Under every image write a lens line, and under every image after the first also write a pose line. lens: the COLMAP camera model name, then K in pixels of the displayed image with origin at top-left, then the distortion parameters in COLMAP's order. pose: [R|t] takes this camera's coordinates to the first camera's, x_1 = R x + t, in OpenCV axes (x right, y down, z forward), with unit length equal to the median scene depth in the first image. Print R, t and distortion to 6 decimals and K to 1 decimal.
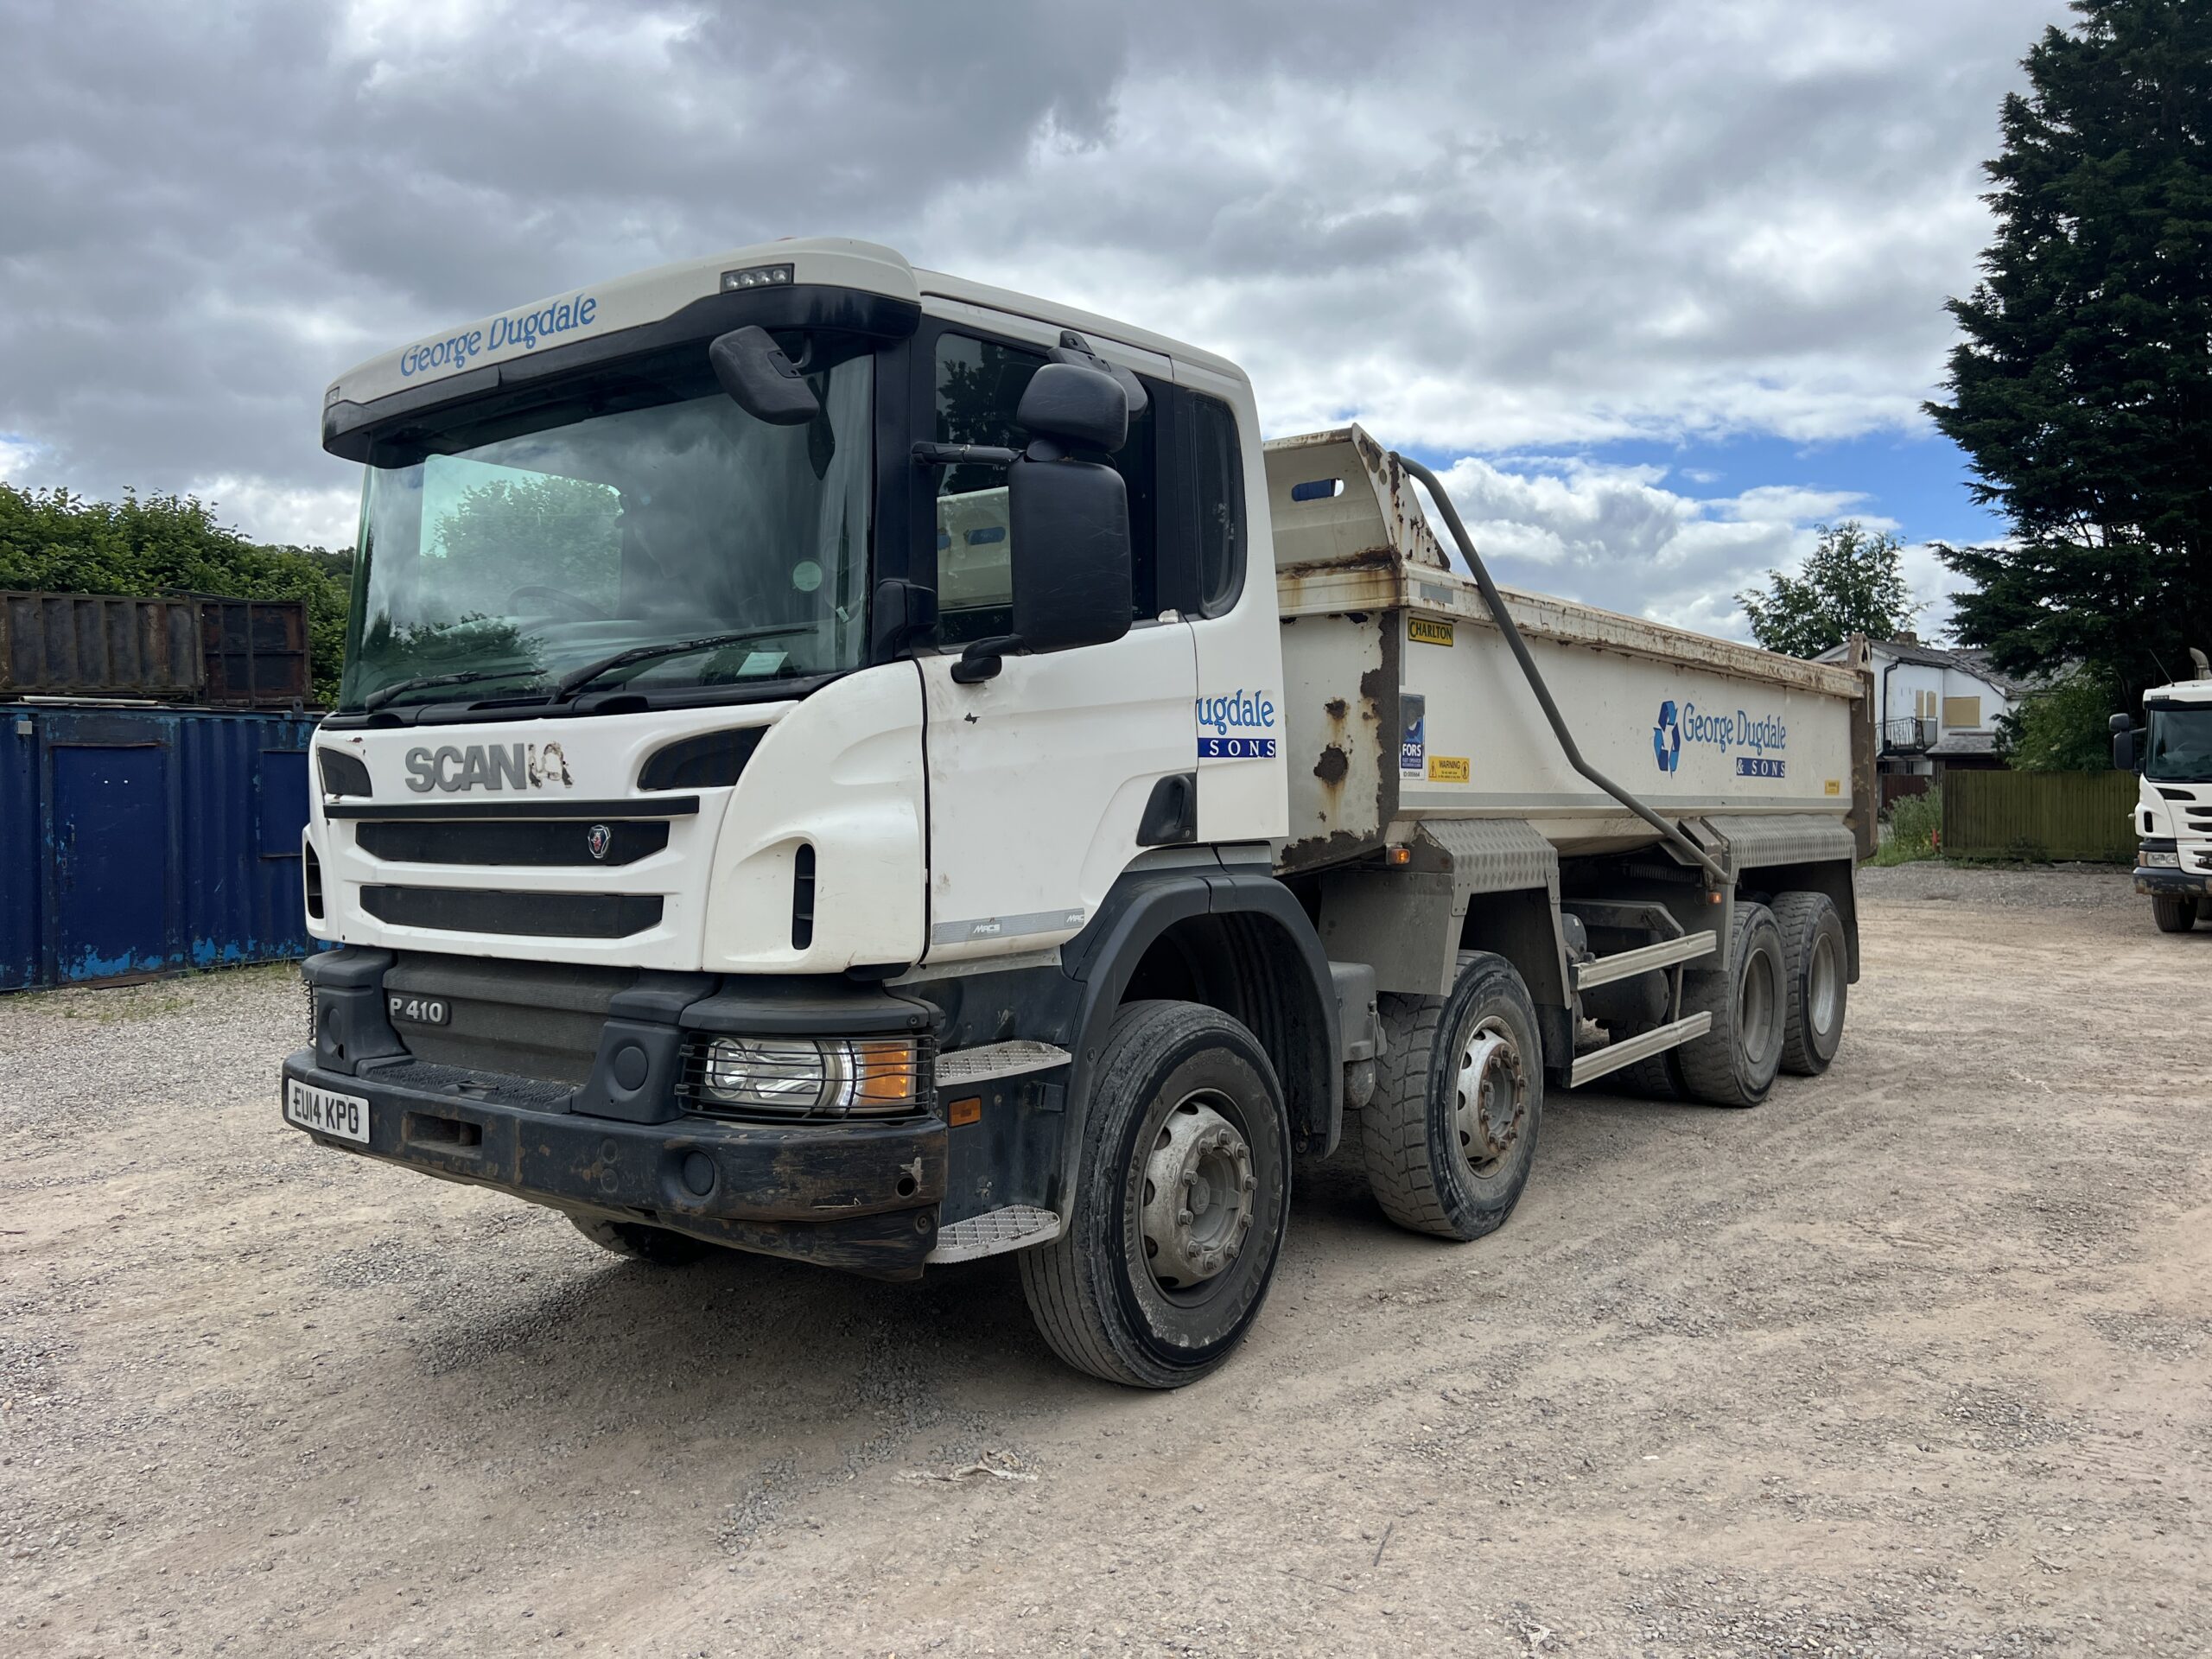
lens RADIAL K [[1676.1, 0, 1094.1], [0, 1676.1, 818.1], [0, 0, 1]] dist [0.057514, -0.072621]
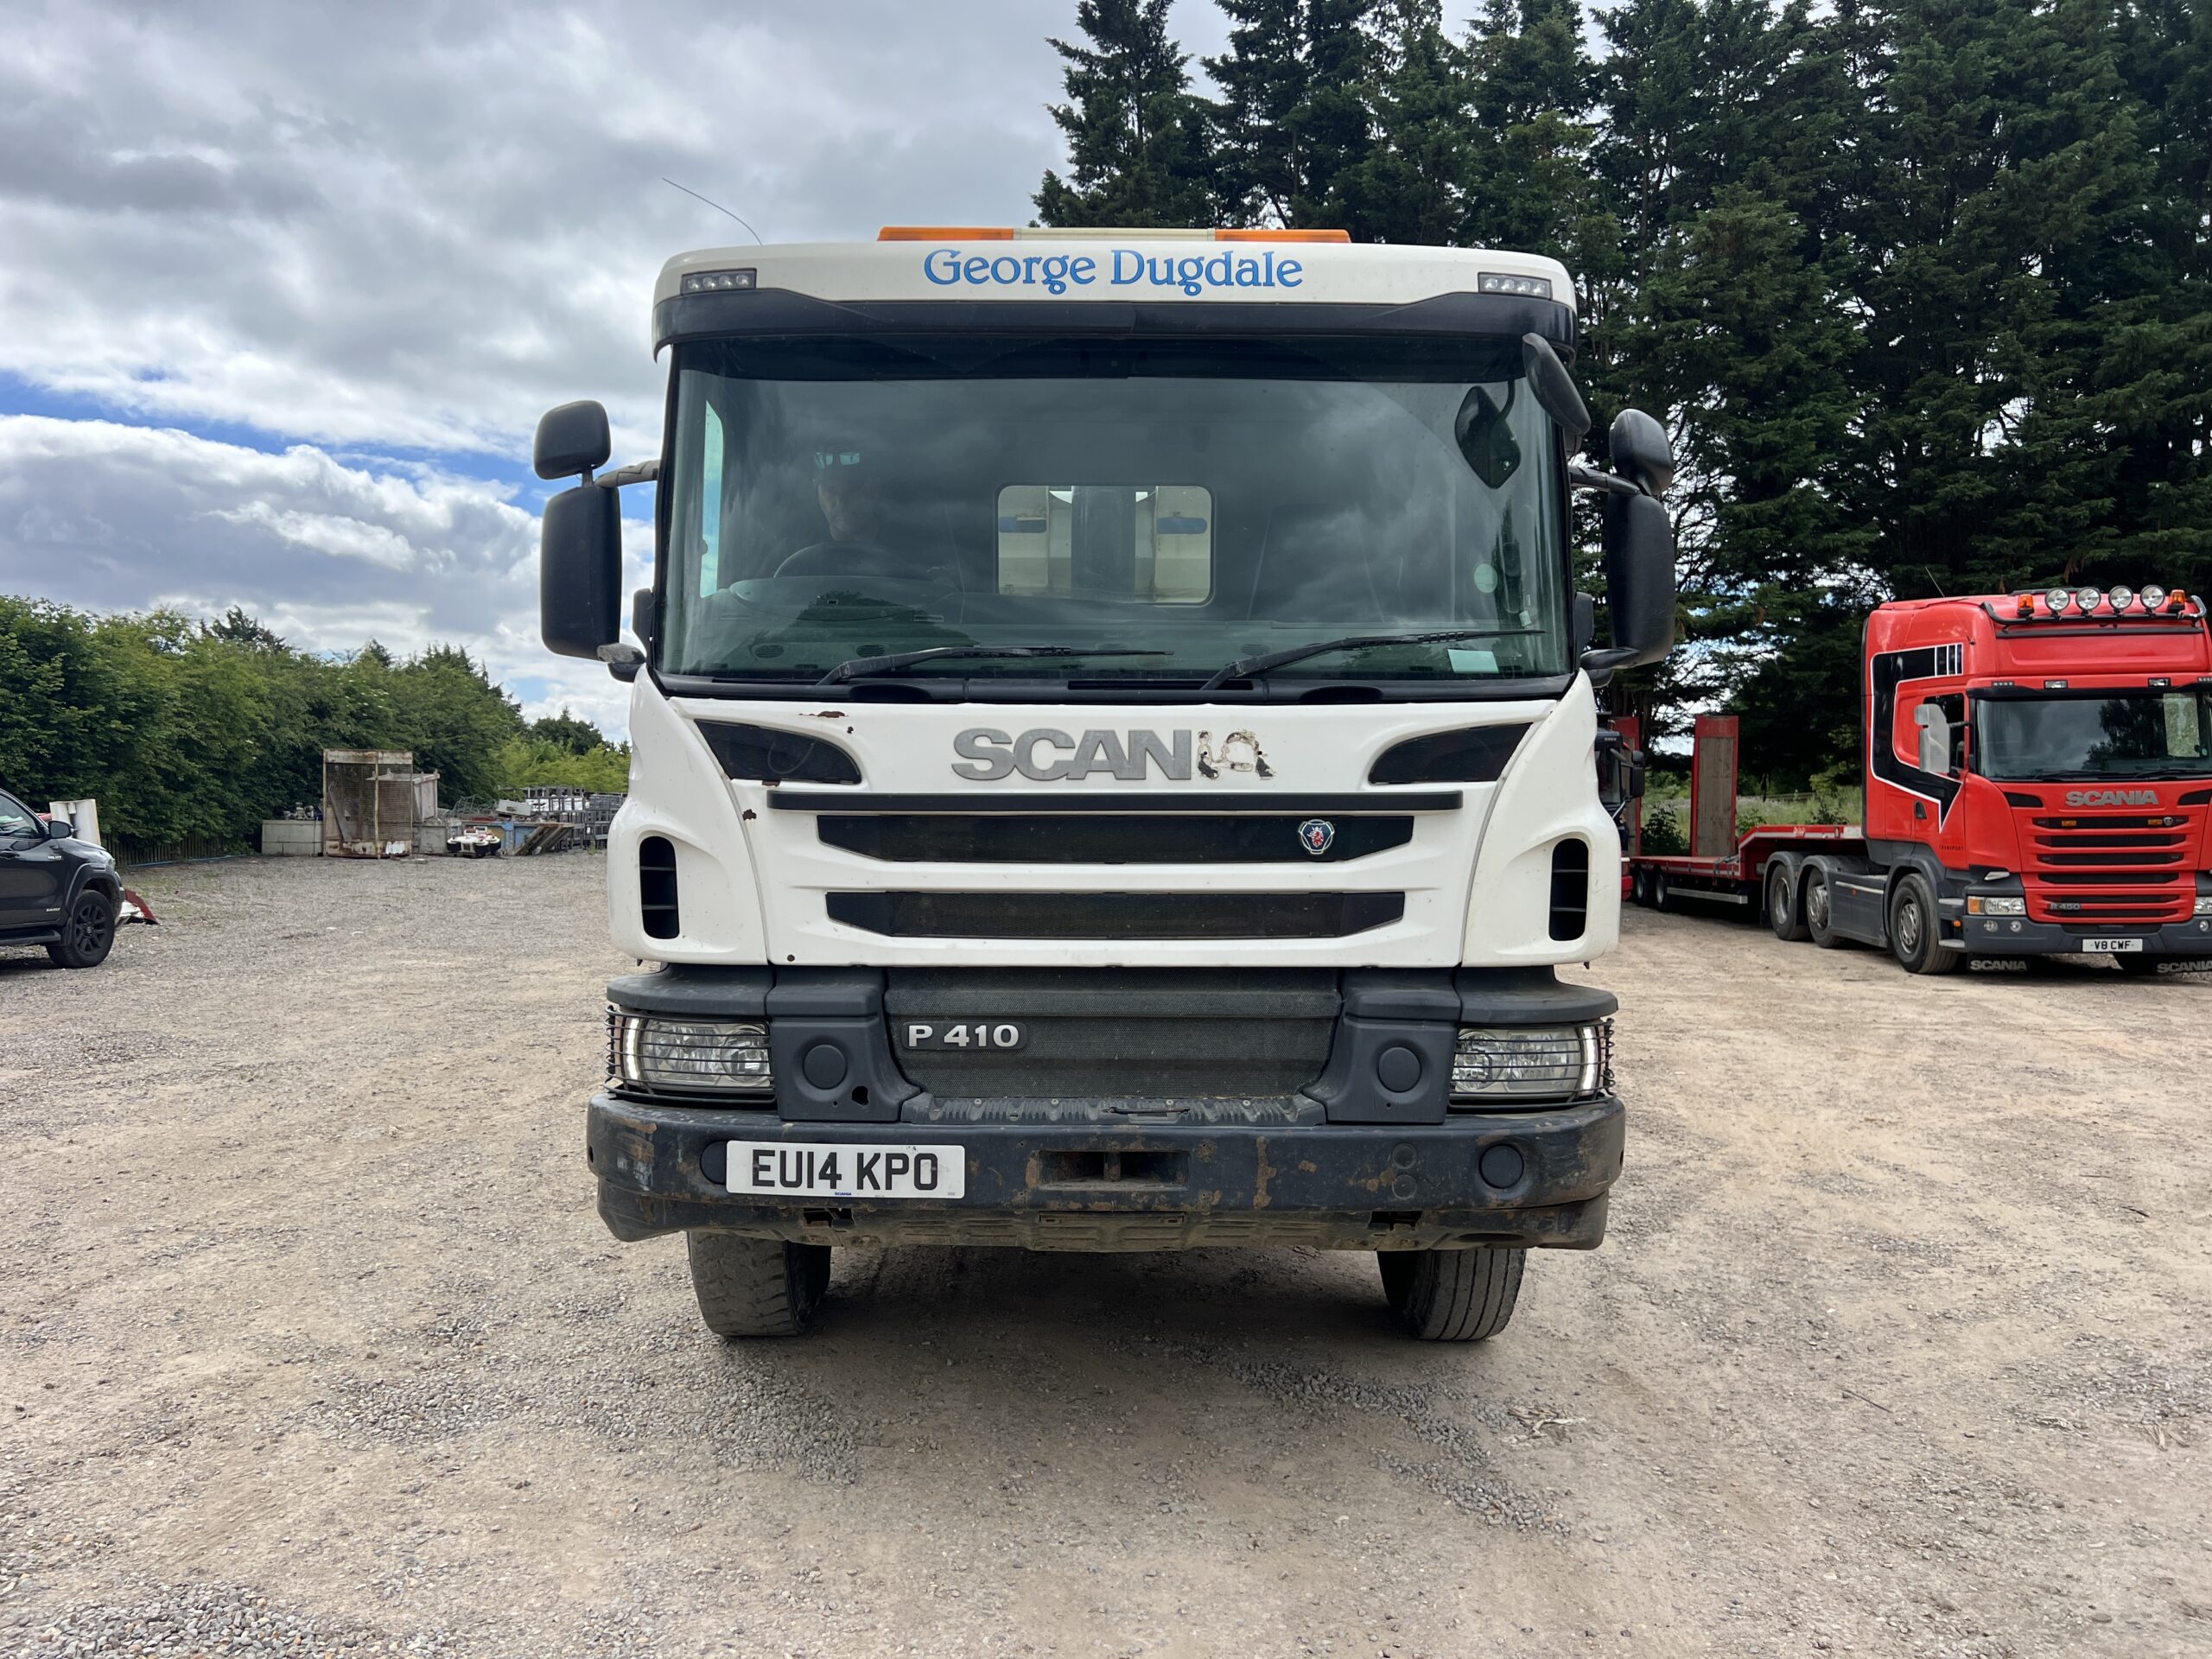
lens RADIAL K [[1655.6, 0, 1106.0], [0, 1655.6, 829.5], [0, 0, 1]] dist [0.093286, -0.138790]
pose [[0.789571, 0.006135, 0.613629, -0.911909], [-0.004134, 0.999981, -0.004678, 0.013751], [-0.613645, 0.001157, 0.789581, 0.316251]]
